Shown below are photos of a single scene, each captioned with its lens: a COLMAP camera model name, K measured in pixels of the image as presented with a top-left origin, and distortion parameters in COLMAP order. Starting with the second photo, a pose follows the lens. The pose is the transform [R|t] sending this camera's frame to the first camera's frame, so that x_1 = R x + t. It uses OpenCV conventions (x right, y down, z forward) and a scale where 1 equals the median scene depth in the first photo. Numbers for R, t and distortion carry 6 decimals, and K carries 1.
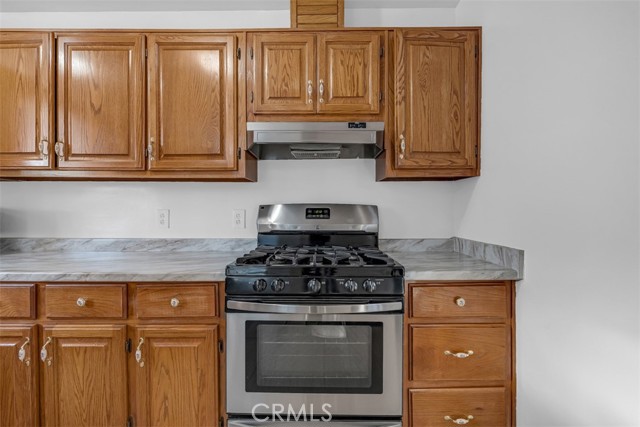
lens RADIAL K [[282.9, 0, 324.4], [0, 282.9, 213.0], [0, 0, 1]] dist [-0.005378, -0.002080]
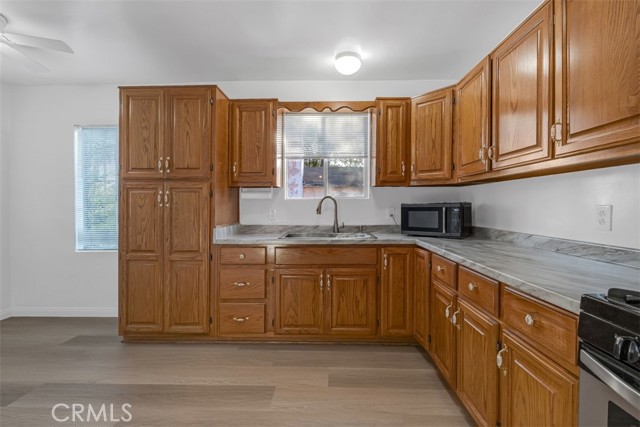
lens RADIAL K [[282.9, 0, 323.8], [0, 282.9, 207.7], [0, 0, 1]] dist [-0.005378, -0.002080]
pose [[-0.024938, 0.005464, -0.999674, 0.229820], [-0.013538, 0.999892, 0.005803, -0.000364], [0.999597, 0.013678, -0.024862, 0.343687]]
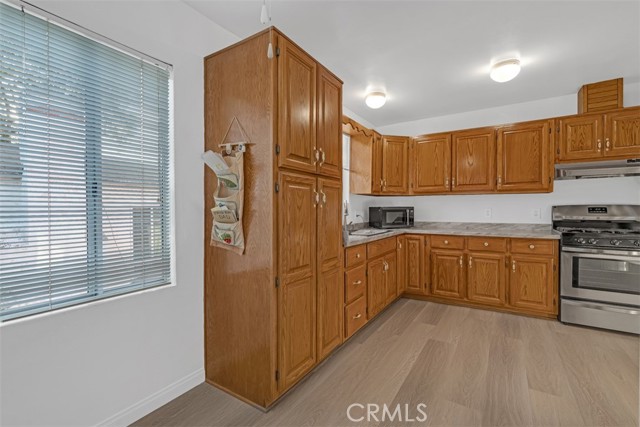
lens RADIAL K [[282.9, 0, 319.9], [0, 282.9, 212.7], [0, 0, 1]] dist [-0.005378, -0.002080]
pose [[0.837602, 0.005003, -0.546259, -0.584981], [-0.007303, 0.999971, -0.002039, 0.037318], [0.546233, 0.005697, 0.837614, -1.587612]]
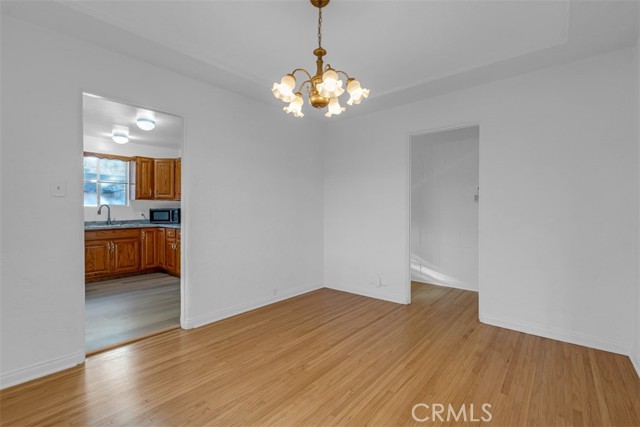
lens RADIAL K [[282.9, 0, 320.3], [0, 282.9, 215.2], [0, 0, 1]] dist [-0.005378, -0.002080]
pose [[0.752651, 0.011970, -0.658311, 2.511400], [-0.007562, 0.999926, 0.009536, 0.011410], [0.658376, -0.002199, 0.752686, -0.510447]]
